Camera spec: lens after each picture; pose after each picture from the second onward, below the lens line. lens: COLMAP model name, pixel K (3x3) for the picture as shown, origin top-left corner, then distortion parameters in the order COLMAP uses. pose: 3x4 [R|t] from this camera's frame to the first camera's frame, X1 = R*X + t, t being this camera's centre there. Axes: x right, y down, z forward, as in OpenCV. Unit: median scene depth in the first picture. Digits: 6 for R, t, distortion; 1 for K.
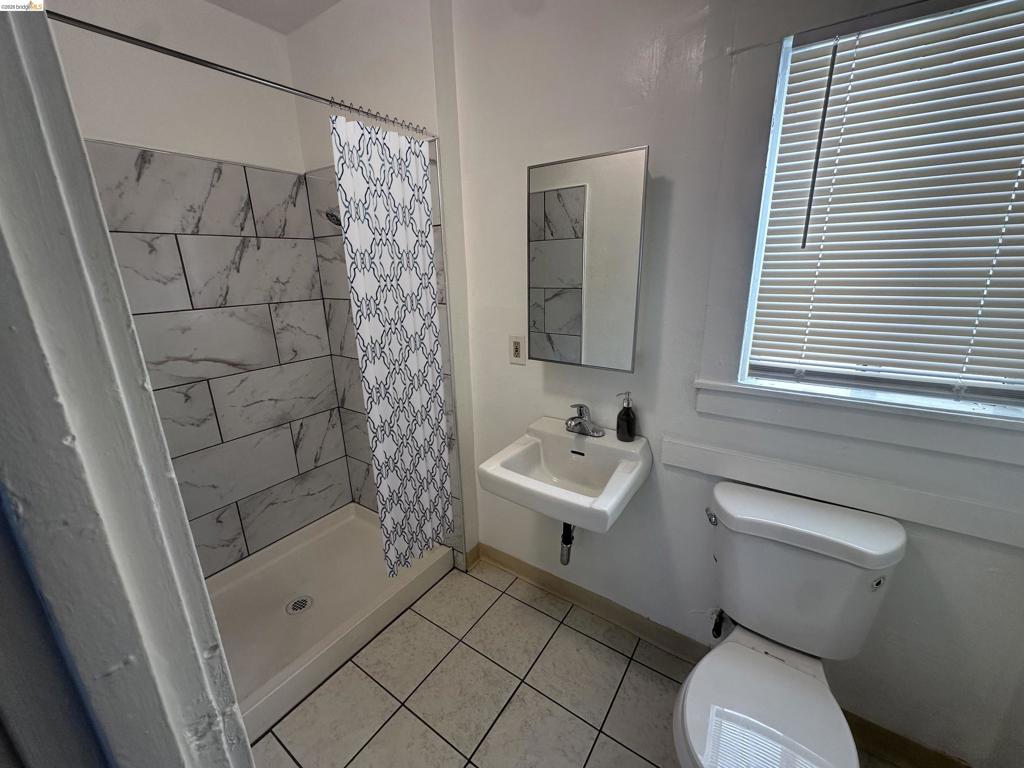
lens RADIAL K [[409.6, 0, 512.0], [0, 409.6, 384.0], [0, 0, 1]] dist [-0.006840, 0.001115]
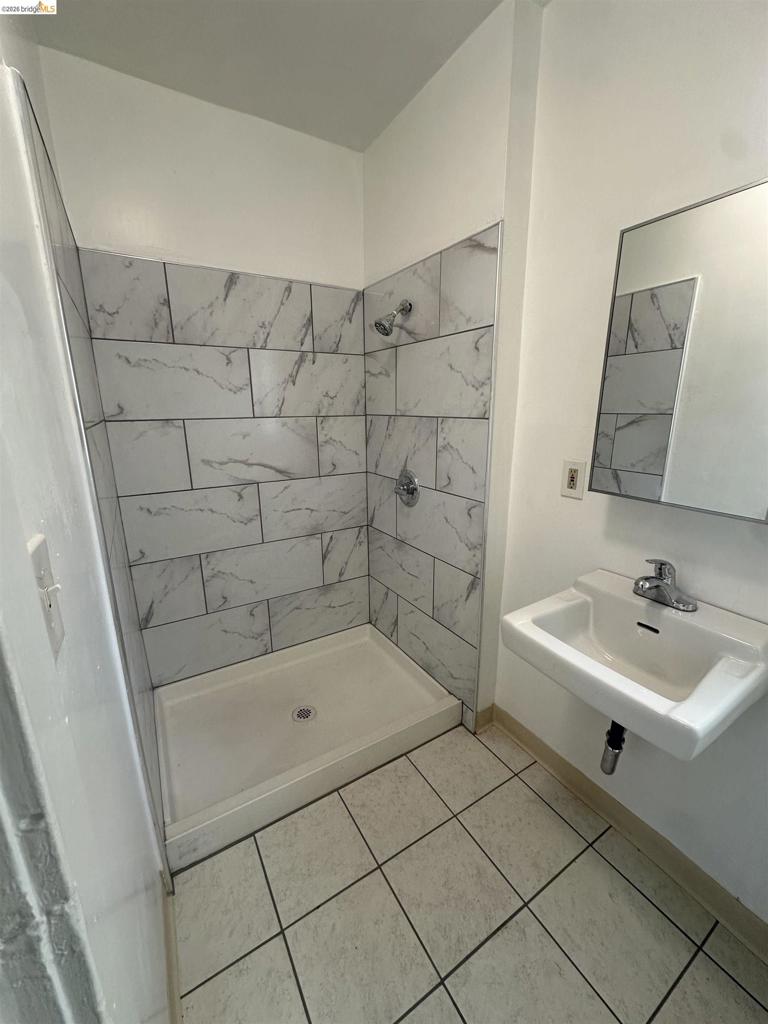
lens RADIAL K [[409.6, 0, 384.0], [0, 409.6, 512.0], [0, 0, 1]] dist [-0.006840, 0.001115]
pose [[0.912919, 0.116566, -0.391142, -0.003843], [-0.124486, 0.992208, 0.005146, 0.018006], [0.388694, 0.043994, 0.920316, 0.126733]]
